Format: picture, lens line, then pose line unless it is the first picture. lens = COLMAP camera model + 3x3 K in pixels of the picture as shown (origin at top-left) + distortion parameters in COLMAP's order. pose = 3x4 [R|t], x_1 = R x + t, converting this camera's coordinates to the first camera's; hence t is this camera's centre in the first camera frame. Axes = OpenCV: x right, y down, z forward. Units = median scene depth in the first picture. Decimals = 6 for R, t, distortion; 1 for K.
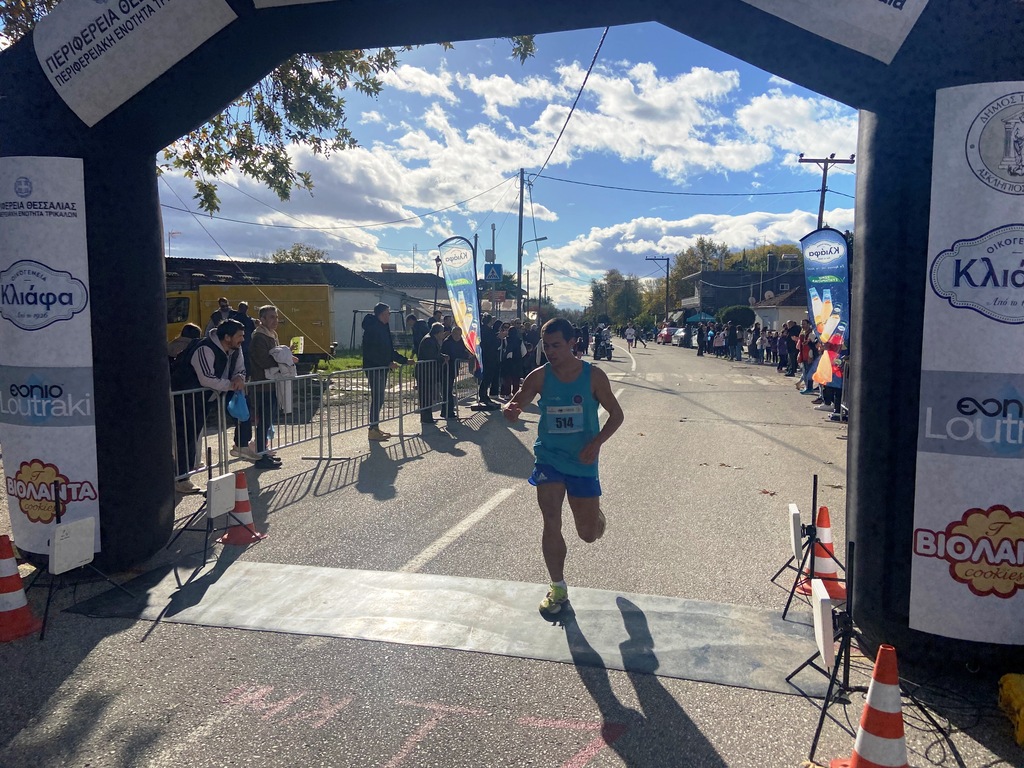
lens RADIAL K [[764.1, 0, 492.1], [0, 764.1, 392.5], [0, 0, 1]] dist [0.035895, -0.052317]
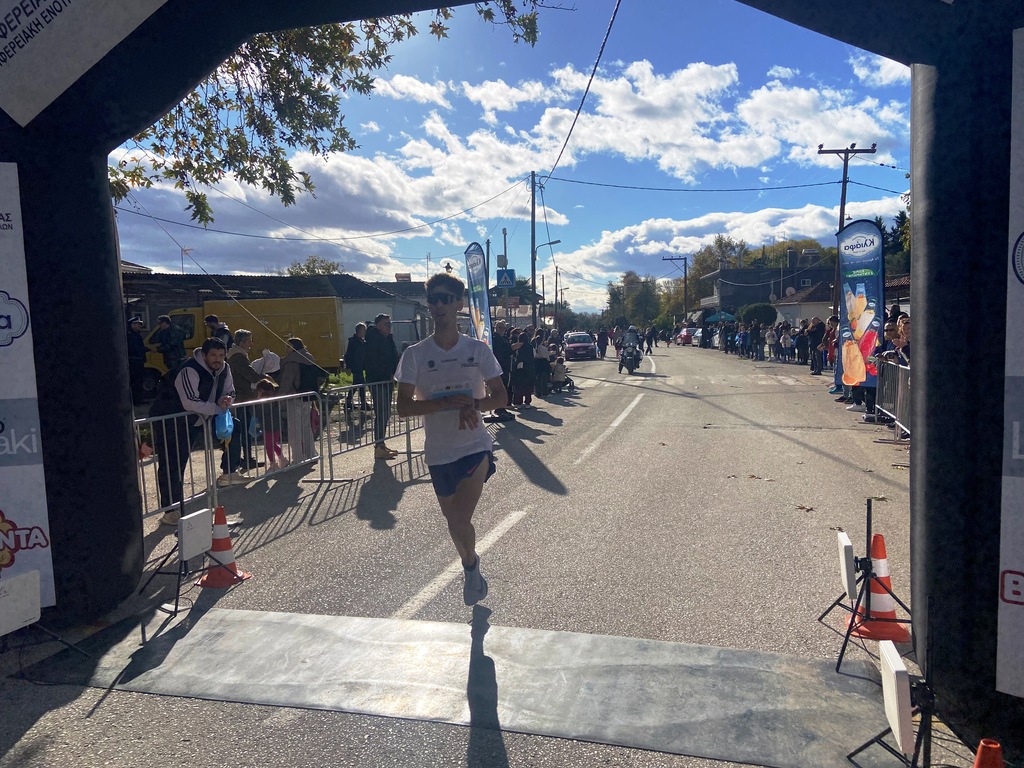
lens RADIAL K [[764.1, 0, 494.7], [0, 764.1, 399.9], [0, 0, 1]] dist [0.035895, -0.052317]
pose [[0.999265, -0.030574, -0.023129, 0.021388], [0.030602, 0.999531, 0.000820, -0.012461], [0.023094, -0.001527, 0.999732, 0.102019]]
